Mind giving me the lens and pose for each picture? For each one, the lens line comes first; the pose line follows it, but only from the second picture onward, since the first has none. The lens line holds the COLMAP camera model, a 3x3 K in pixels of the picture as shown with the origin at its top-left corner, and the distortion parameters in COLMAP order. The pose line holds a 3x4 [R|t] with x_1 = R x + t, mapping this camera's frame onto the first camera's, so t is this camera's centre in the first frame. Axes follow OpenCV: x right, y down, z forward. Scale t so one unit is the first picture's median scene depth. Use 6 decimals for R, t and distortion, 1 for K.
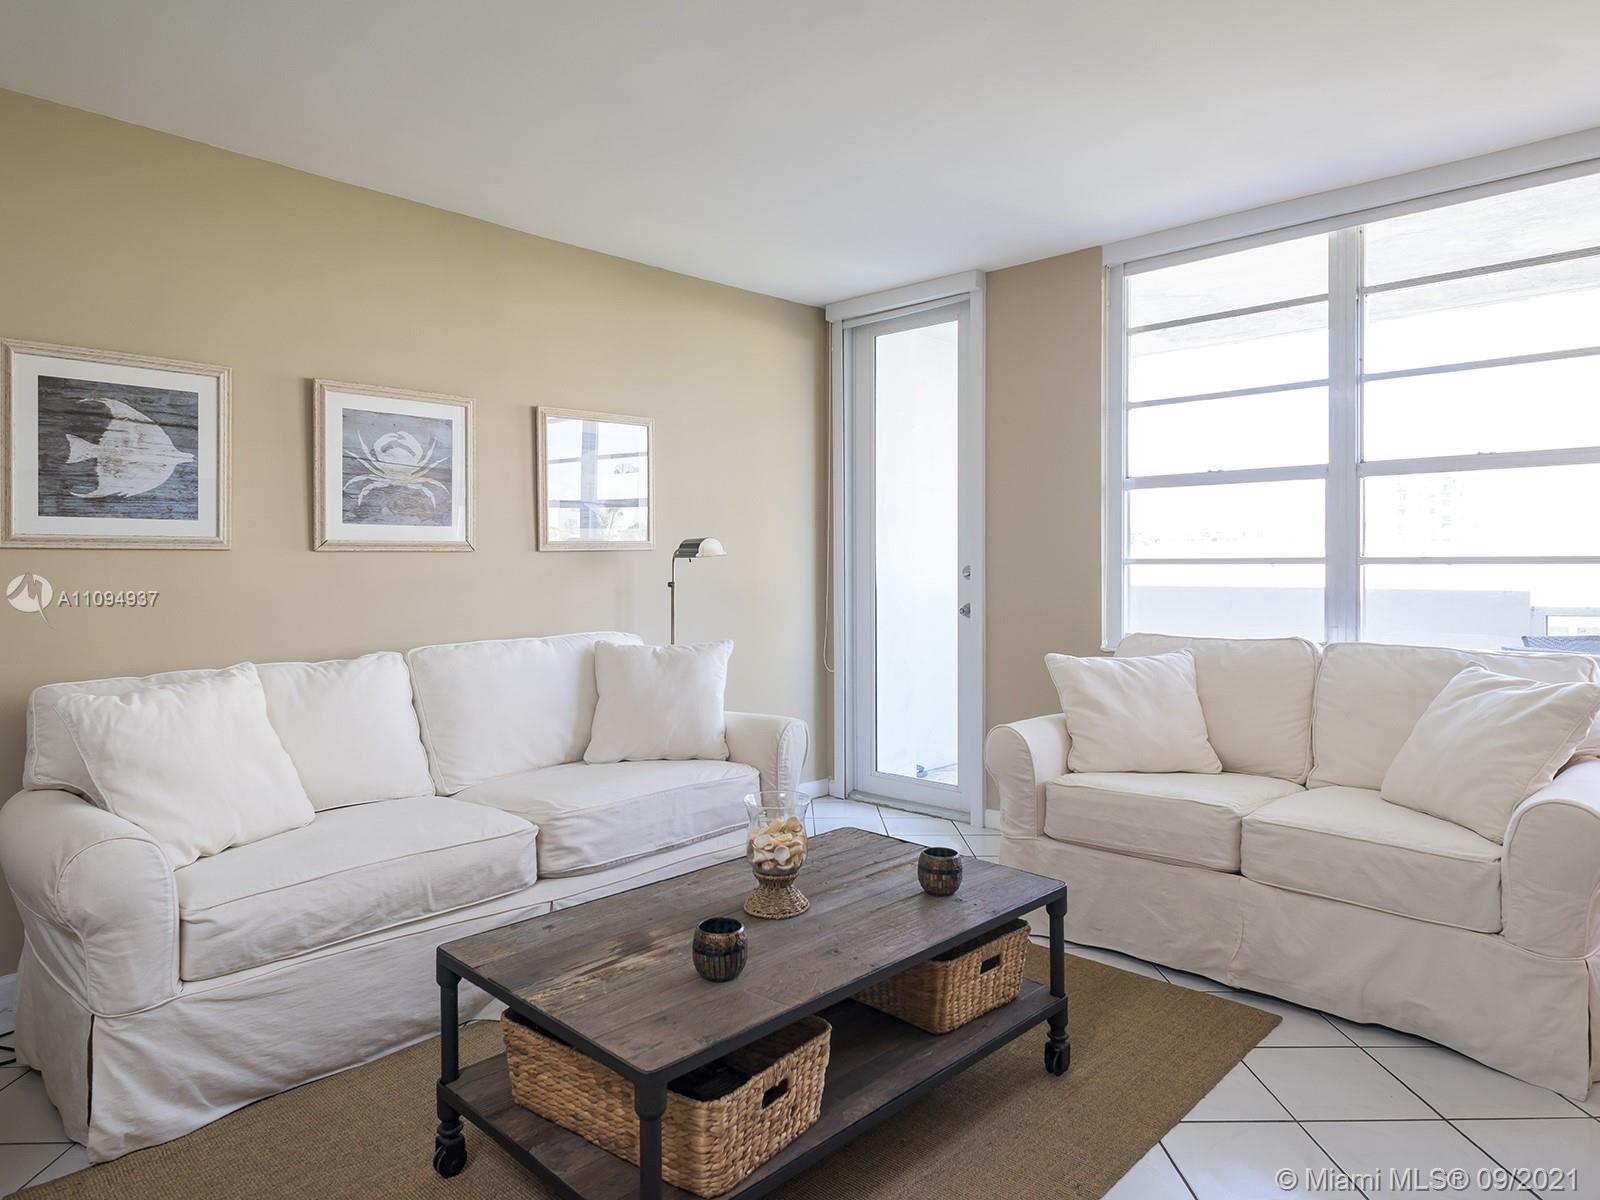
lens RADIAL K [[985.5, 0, 804.5], [0, 985.5, 571.4], [0, 0, 1]] dist [0.002092, 0.000351]
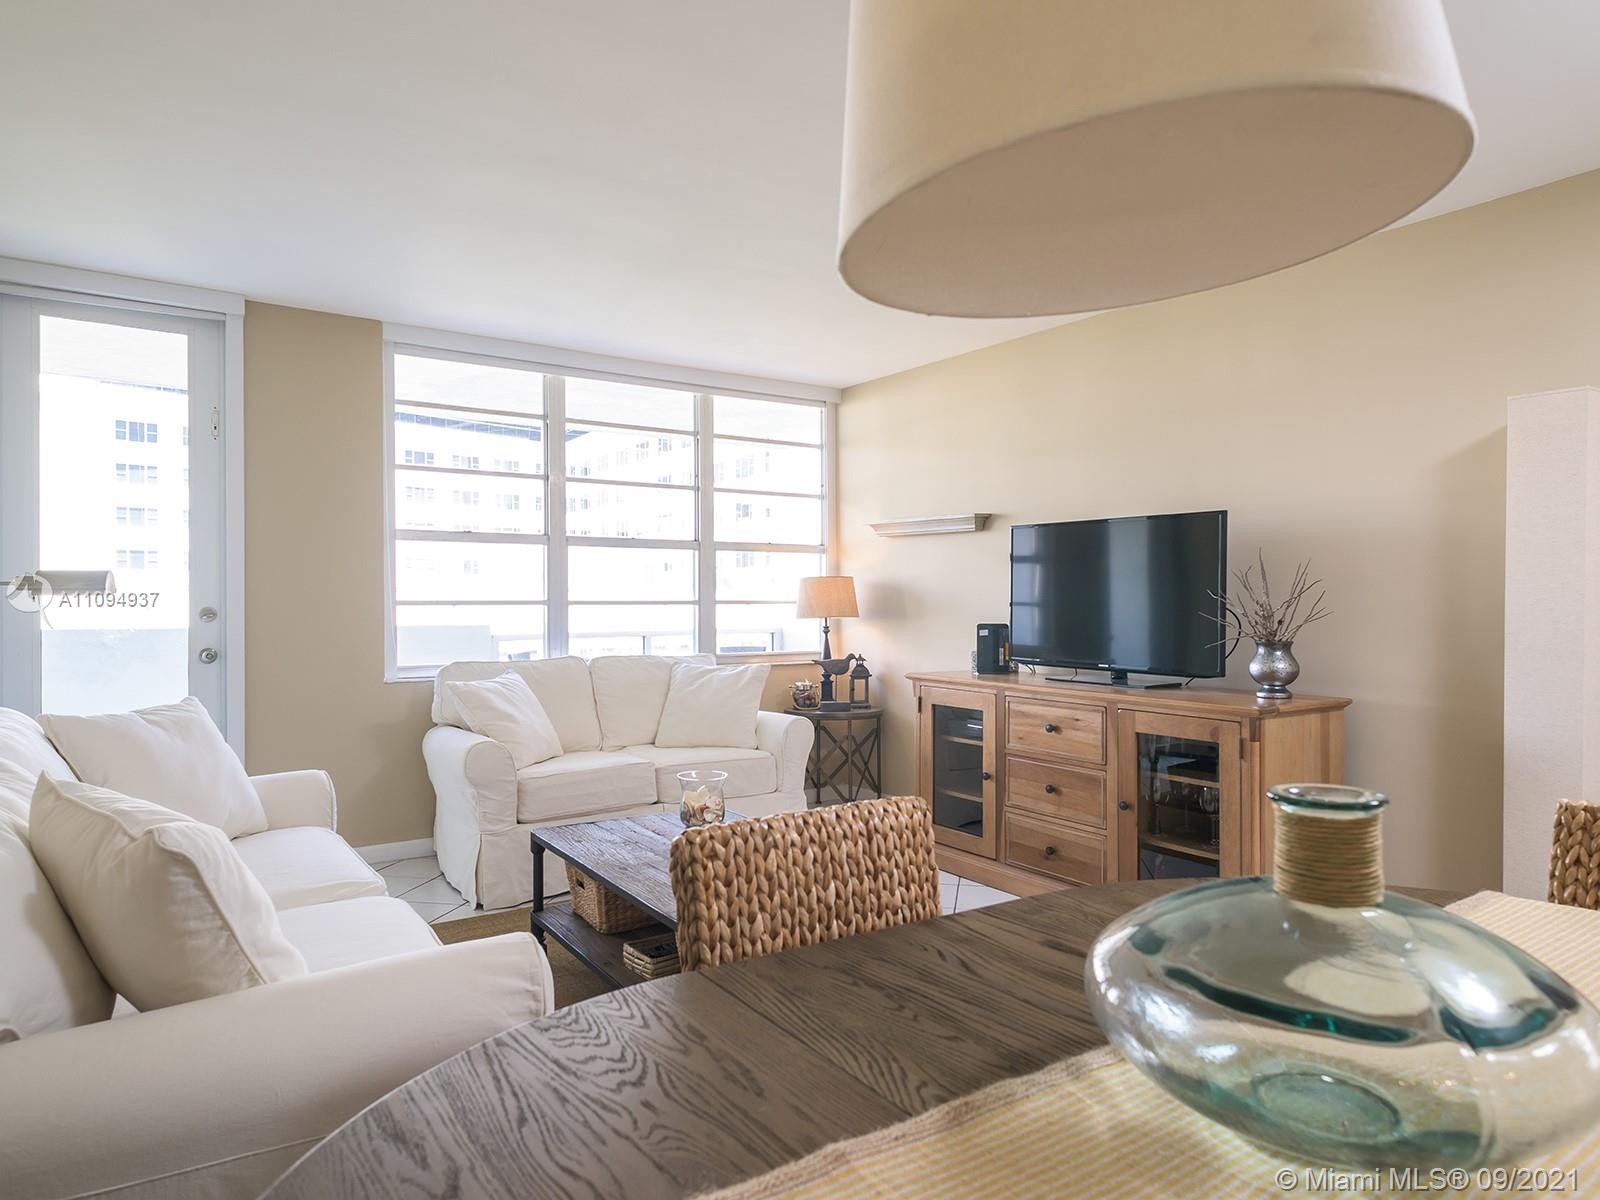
lens RADIAL K [[1000.8, 0, 800.0], [0, 1000.8, 600.0], [0, 0, 1]] dist [0.008886, 0.000354]
pose [[0.210408, 0.004515, 0.977603, -0.878609], [0.008661, 0.999941, -0.006482, -0.001908], [-0.977575, 0.009831, 0.210357, 0.369059]]
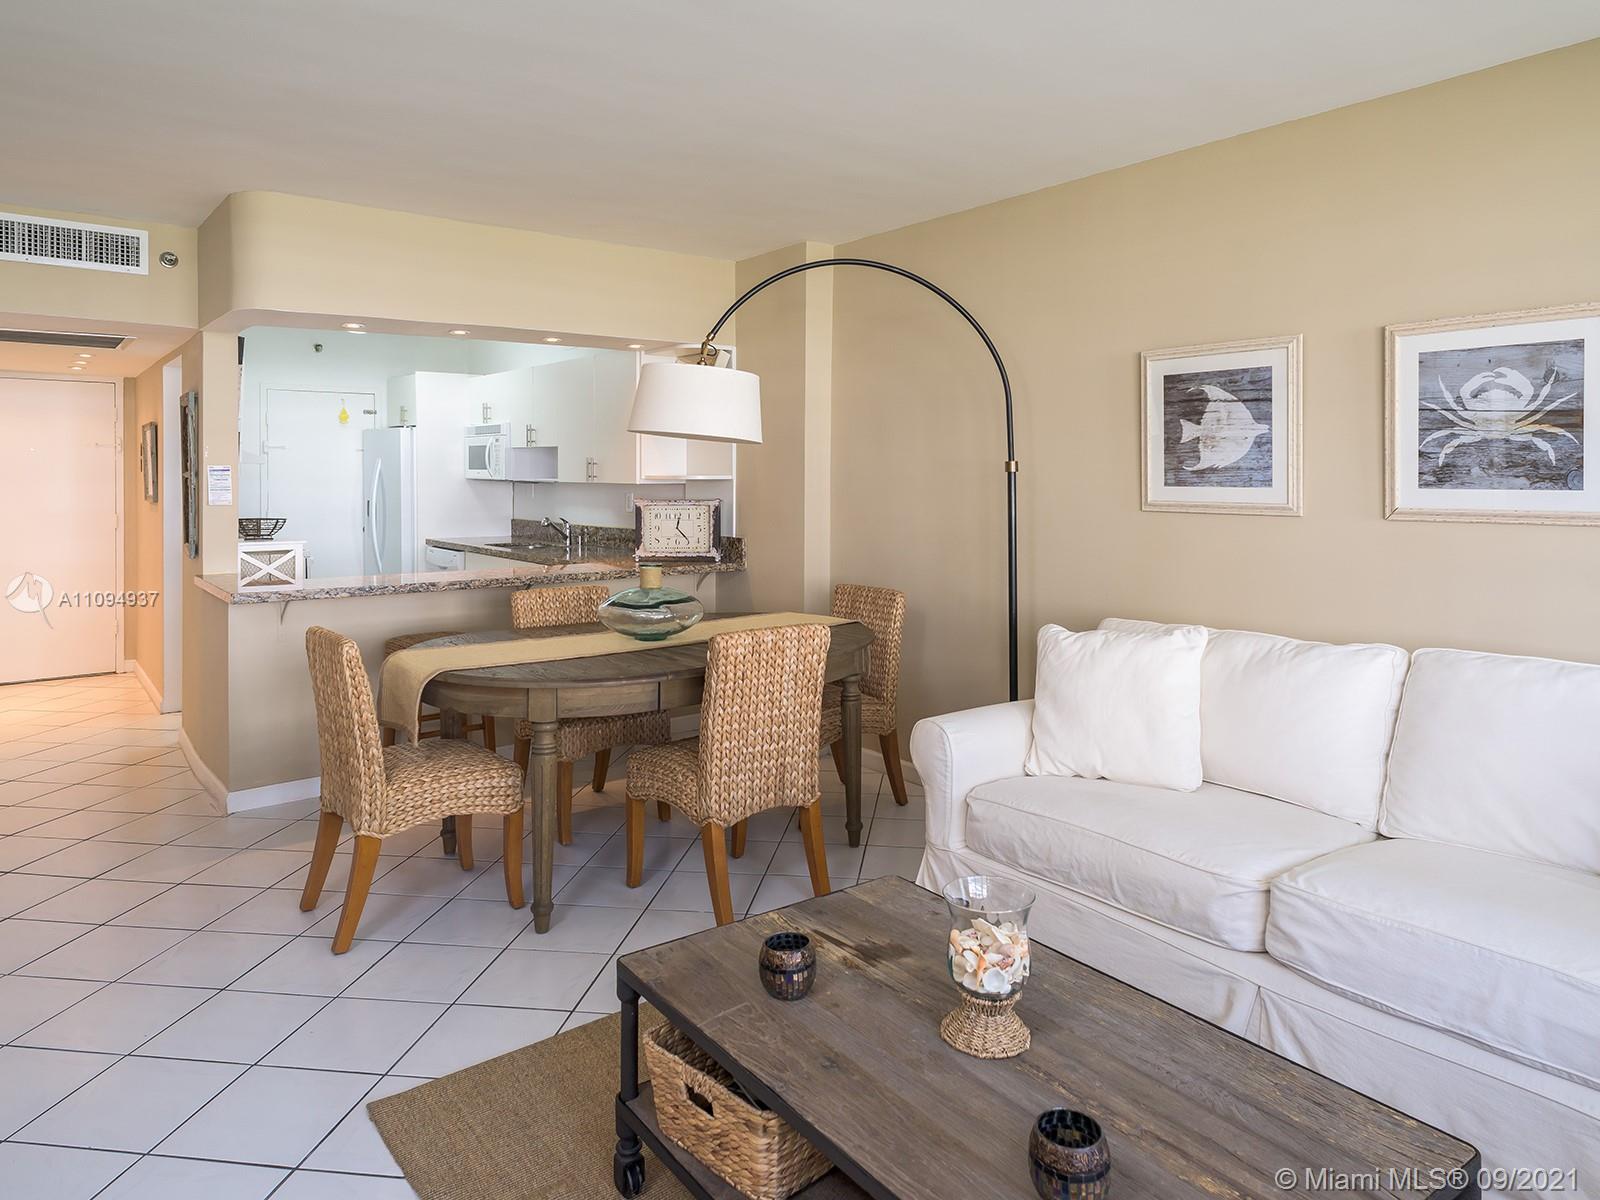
lens RADIAL K [[994.5, 0, 801.6], [0, 994.5, 504.6], [0, 0, 1]] dist [0.016449, -0.001022]
pose [[-0.139338, 0.030602, -0.989772, 0.467062], [-0.009724, 0.999432, 0.032269, -0.058444], [0.990197, 0.014120, -0.138962, 0.603161]]
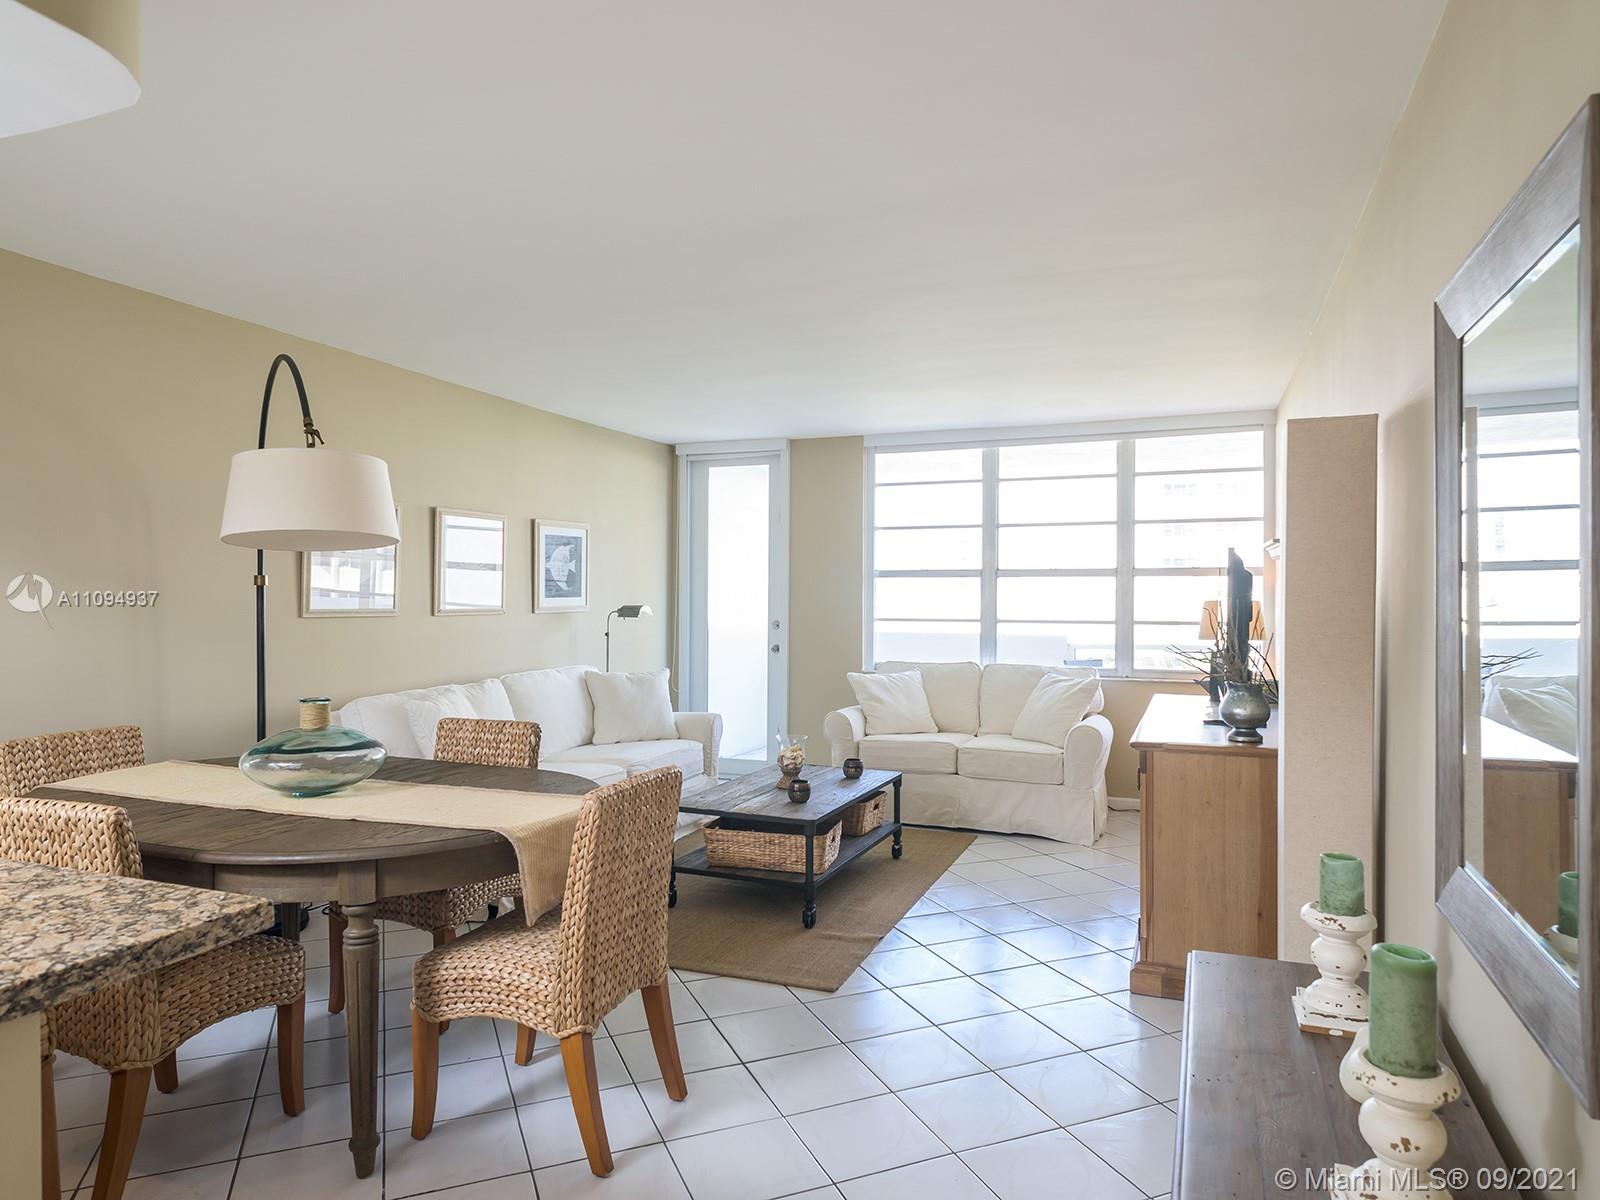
lens RADIAL K [[1000.8, 0, 800.0], [0, 1000.8, 600.0], [0, 0, 1]] dist [0.008886, 0.000354]
pose [[0.927376, 0.007169, 0.374063, -0.553281], [-0.004661, 0.999960, -0.007611, -0.037209], [-0.374102, 0.005315, 0.927372, -0.704026]]
